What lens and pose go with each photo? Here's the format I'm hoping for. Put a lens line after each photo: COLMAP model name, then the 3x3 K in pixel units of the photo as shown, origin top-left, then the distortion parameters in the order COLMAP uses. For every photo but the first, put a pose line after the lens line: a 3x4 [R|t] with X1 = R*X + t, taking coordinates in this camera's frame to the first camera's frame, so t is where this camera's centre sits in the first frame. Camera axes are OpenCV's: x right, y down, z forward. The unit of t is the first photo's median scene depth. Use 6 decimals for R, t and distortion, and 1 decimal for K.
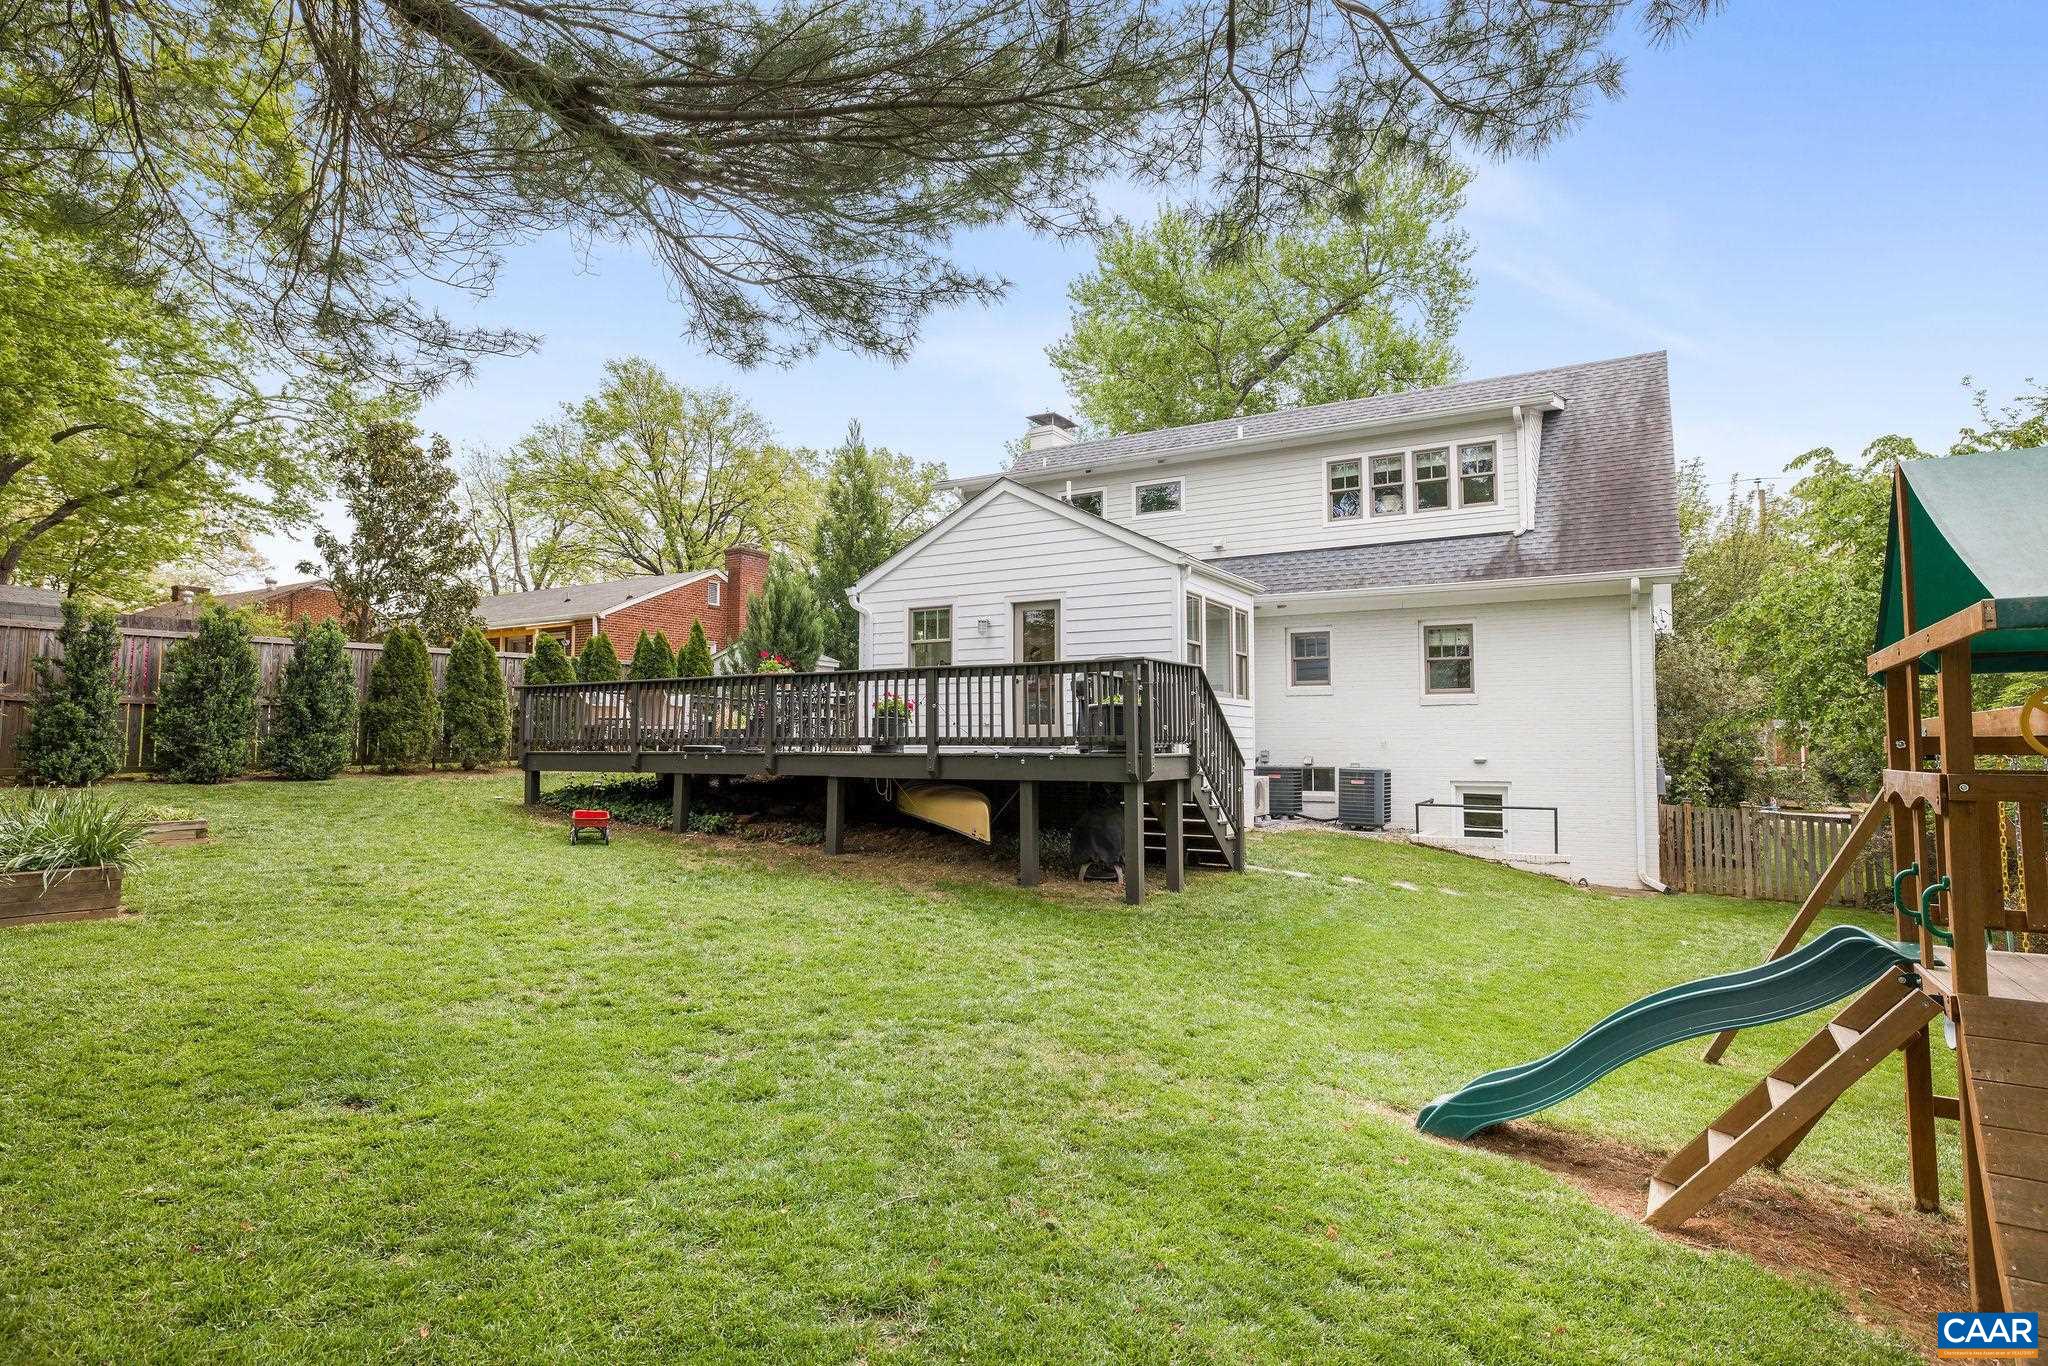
lens RADIAL K [[1115.8, 0, 1024.0], [0, 1115.8, 683.0], [0, 0, 1]] dist [-0.019294, 0.000457]
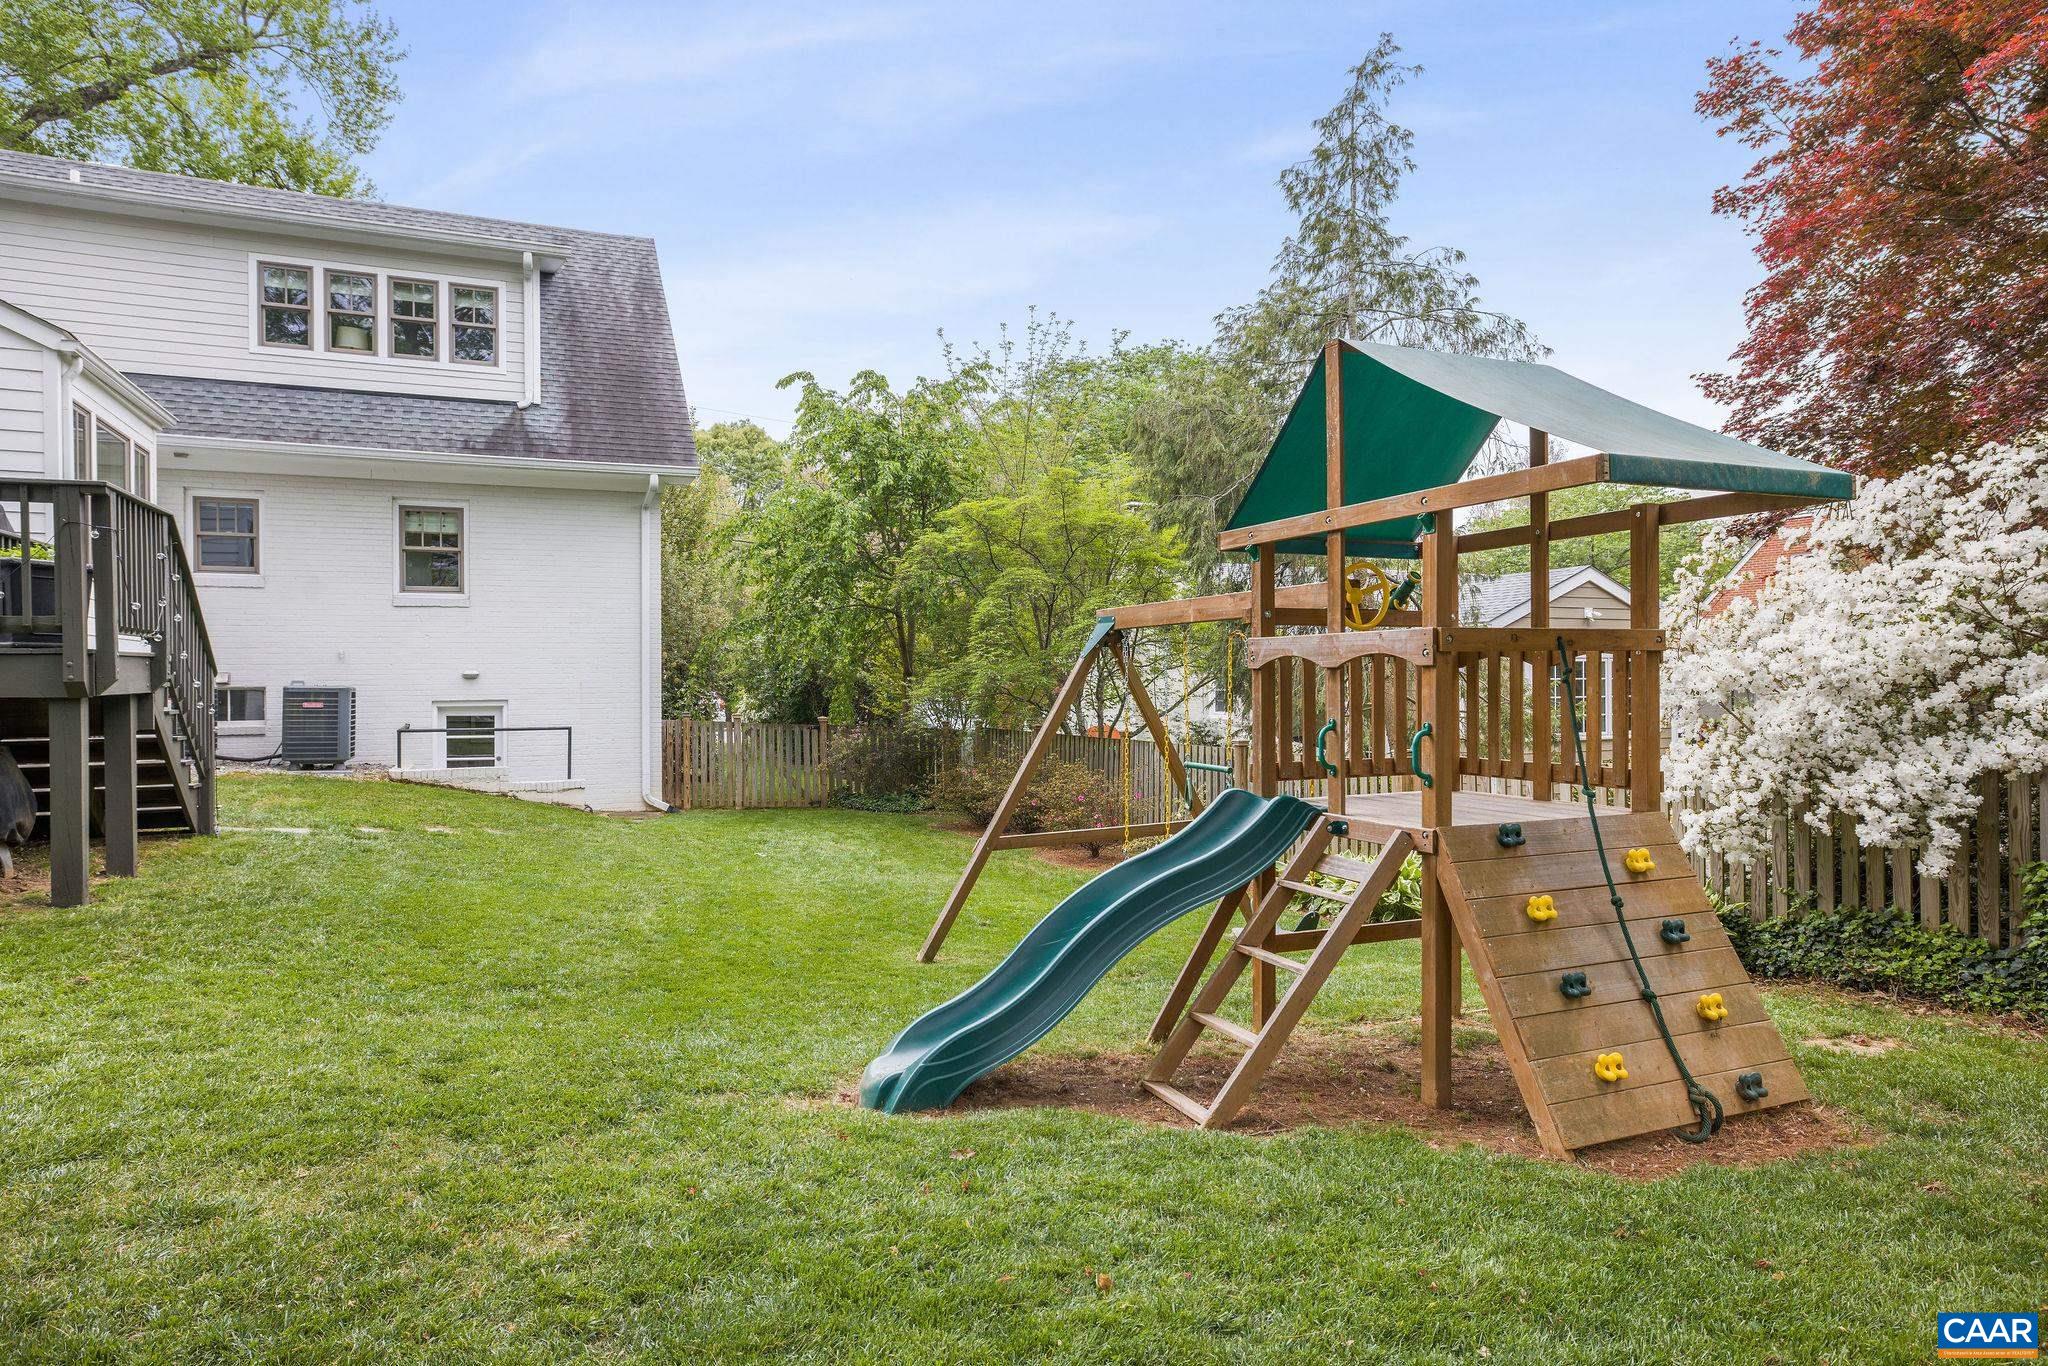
lens RADIAL K [[1206.4, 0, 1024.0], [0, 1206.4, 683.0], [0, 0, 1]] dist [-0.020989, 0.029222]
pose [[0.577870, -0.012363, 0.816035, -0.084949], [-0.036302, 0.998506, 0.040835, 0.025200], [-0.815321, -0.053221, 0.576558, 0.156336]]
